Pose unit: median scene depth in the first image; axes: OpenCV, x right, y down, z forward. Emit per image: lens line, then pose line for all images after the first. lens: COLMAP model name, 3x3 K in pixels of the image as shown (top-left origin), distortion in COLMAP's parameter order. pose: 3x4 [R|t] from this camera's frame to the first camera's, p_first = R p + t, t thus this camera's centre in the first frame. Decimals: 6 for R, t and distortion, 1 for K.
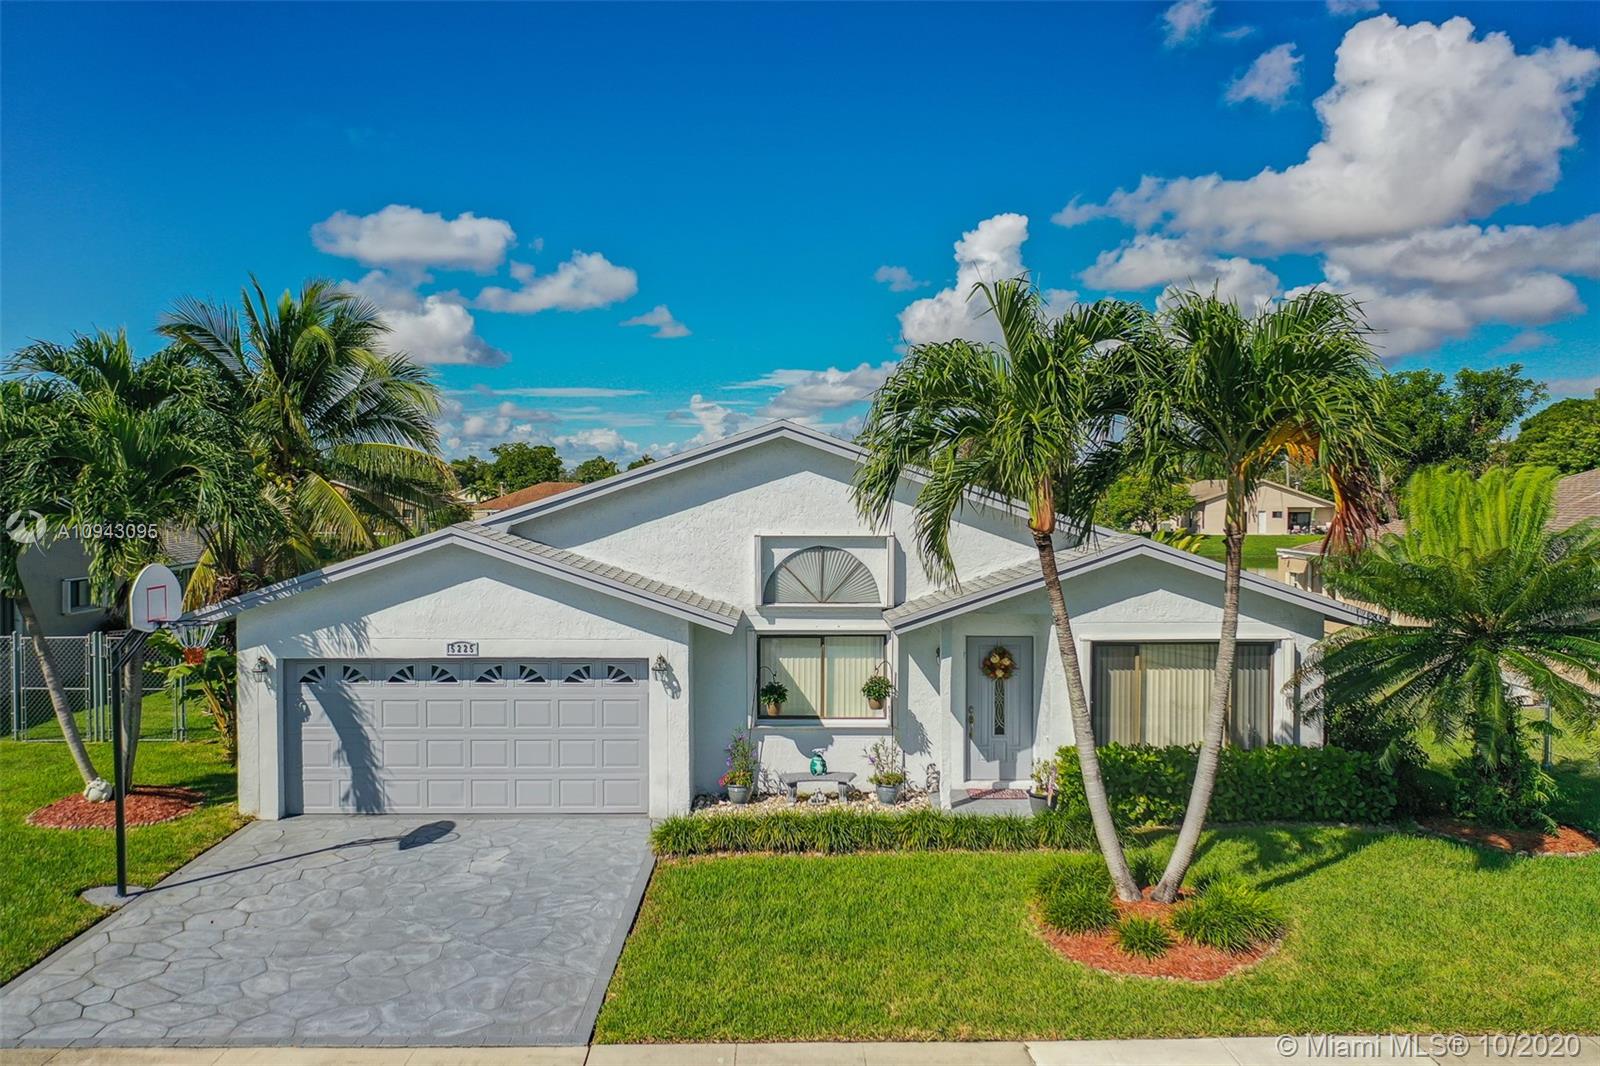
lens RADIAL K [[1249.4, 0, 805.6], [0, 1249.4, 485.1], [0, 0, 1]] dist [0.003859, -0.002780]
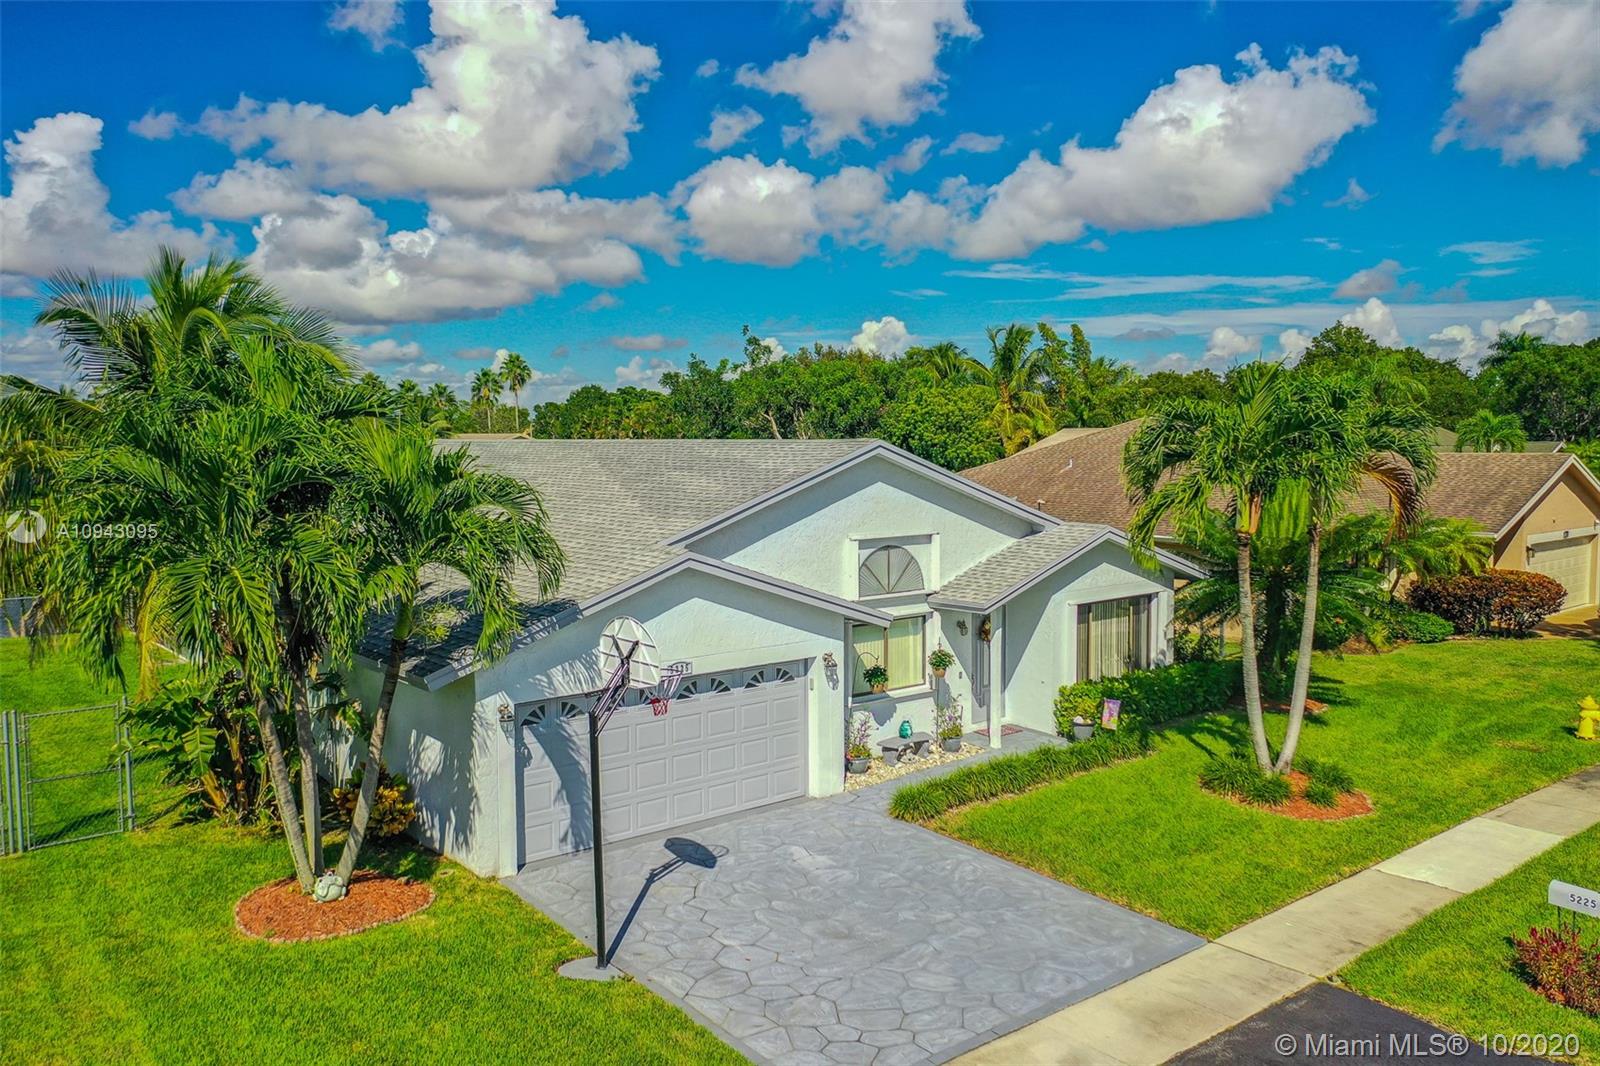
lens RADIAL K [[1248.1, 0, 800.5], [0, 1248.1, 501.2], [0, 0, 1]] dist [0.016670, 0.007347]
pose [[0.784090, -0.040327, 0.619335, -0.818074], [0.004770, 0.998249, 0.058960, -0.064818], [-0.620629, -0.043275, 0.782910, 0.147332]]
